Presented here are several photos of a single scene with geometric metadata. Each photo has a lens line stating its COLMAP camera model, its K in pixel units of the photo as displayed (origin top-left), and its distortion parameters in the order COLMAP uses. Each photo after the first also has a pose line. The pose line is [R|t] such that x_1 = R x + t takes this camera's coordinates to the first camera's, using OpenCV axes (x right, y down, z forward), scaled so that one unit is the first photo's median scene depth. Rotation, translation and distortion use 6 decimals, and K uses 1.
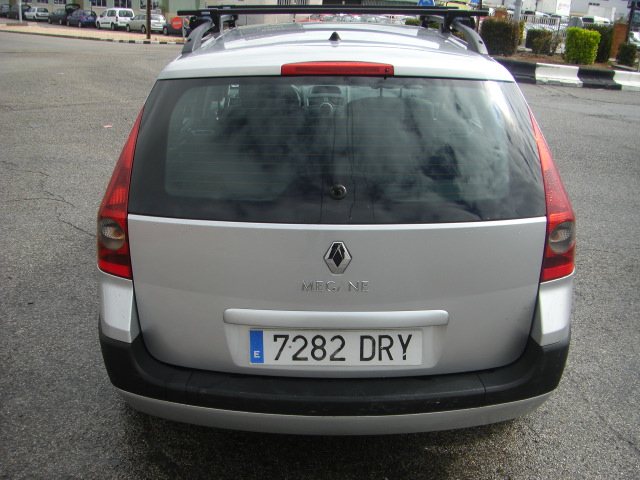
lens RADIAL K [[728.0, 0, 319.0], [0, 728.0, 287.5], [0, 0, 1]] dist [-0.148088, -0.030389]
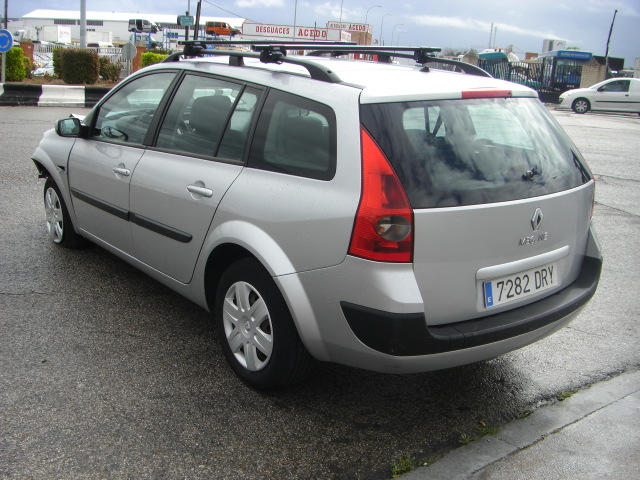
lens RADIAL K [[726.2, 0, 318.9], [0, 726.2, 282.7], [0, 0, 1]] dist [-0.209861, 0.202776]
pose [[0.781180, -0.189080, 0.594984, -1.140087], [0.213044, 0.976563, 0.030627, -0.049596], [-0.586830, 0.102832, 0.803154, 0.099300]]
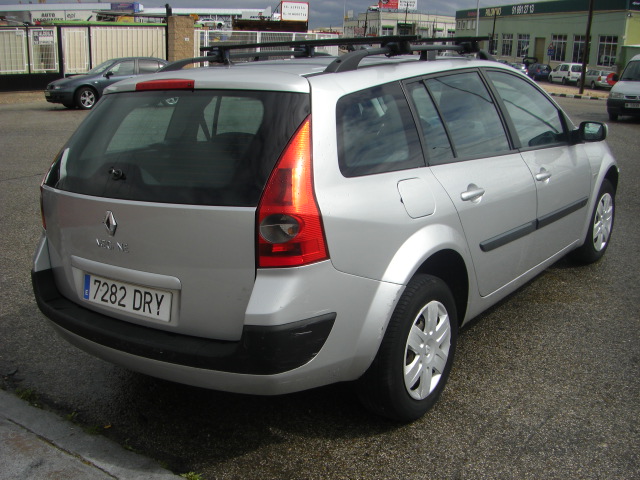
lens RADIAL K [[726.2, 0, 318.9], [0, 726.2, 282.7], [0, 0, 1]] dist [-0.209861, 0.202776]
pose [[0.804723, 0.141365, -0.576573, 1.033740], [-0.186259, 0.982315, -0.019116, 0.018597], [0.563674, 0.122775, 0.816822, 0.155023]]
